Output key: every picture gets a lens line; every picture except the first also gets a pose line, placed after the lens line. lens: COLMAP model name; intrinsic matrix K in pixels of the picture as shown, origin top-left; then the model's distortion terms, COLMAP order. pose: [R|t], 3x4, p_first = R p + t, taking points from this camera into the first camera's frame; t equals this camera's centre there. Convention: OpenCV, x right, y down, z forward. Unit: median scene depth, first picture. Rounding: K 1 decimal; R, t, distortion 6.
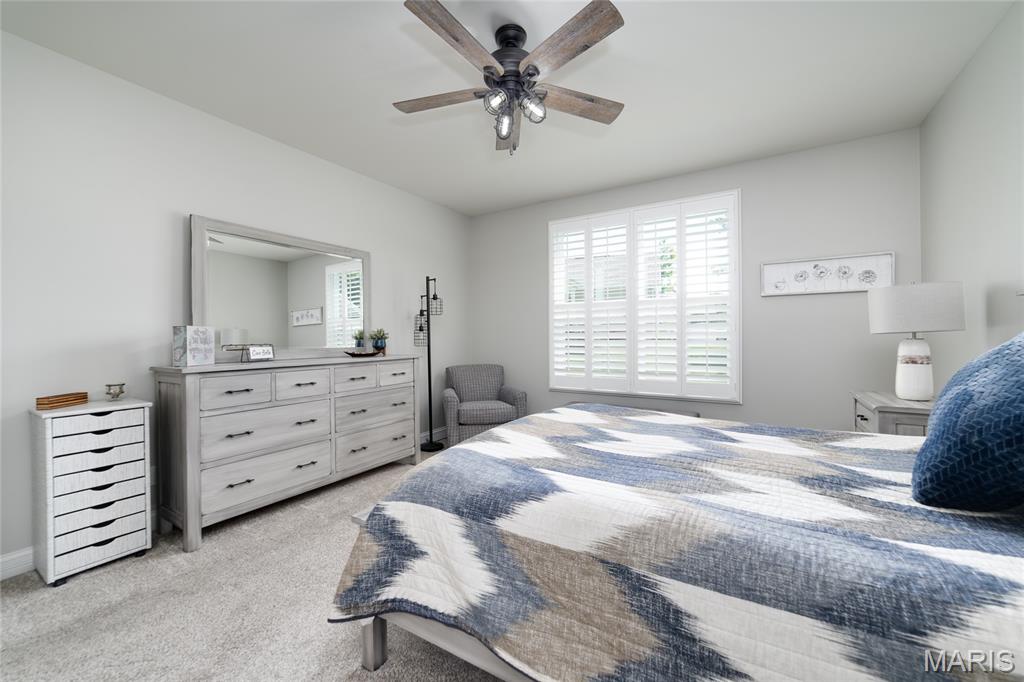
lens RADIAL K [[395.1, 0, 529.5], [0, 395.1, 337.7], [0, 0, 1]] dist [-0.015520, 0.004535]
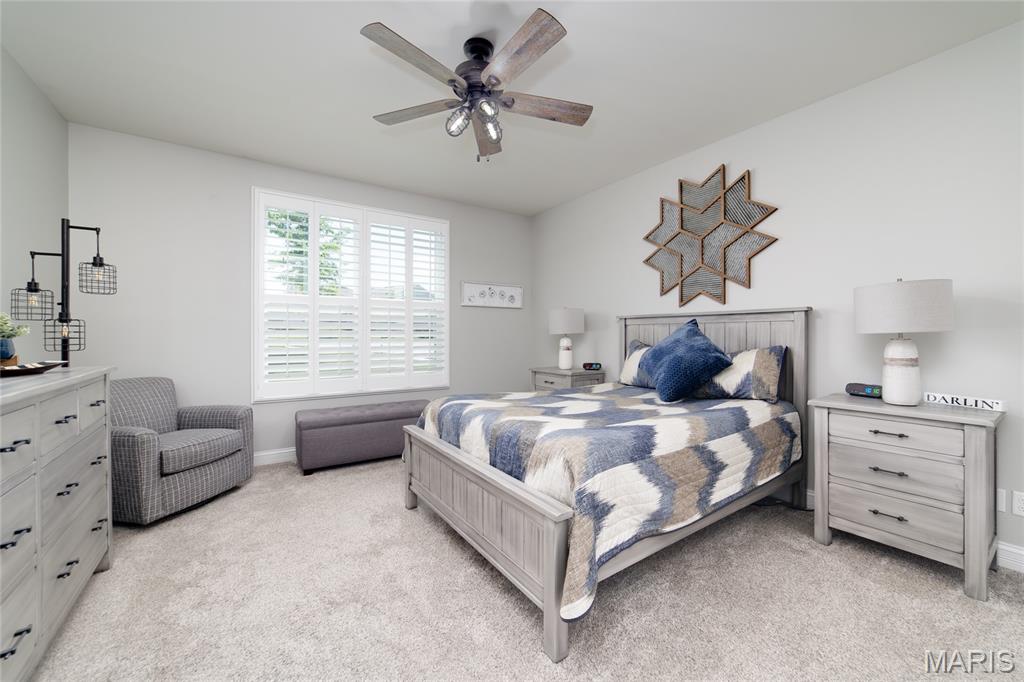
lens RADIAL K [[395.1, 0, 510.1], [0, 395.1, 337.9], [0, 0, 1]] dist [-0.015520, 0.004535]
pose [[0.419741, -0.000233, 0.907644, -0.872687], [-0.000697, 1.000000, 0.000579, 0.006435], [-0.907644, -0.000875, 0.419741, 0.435320]]
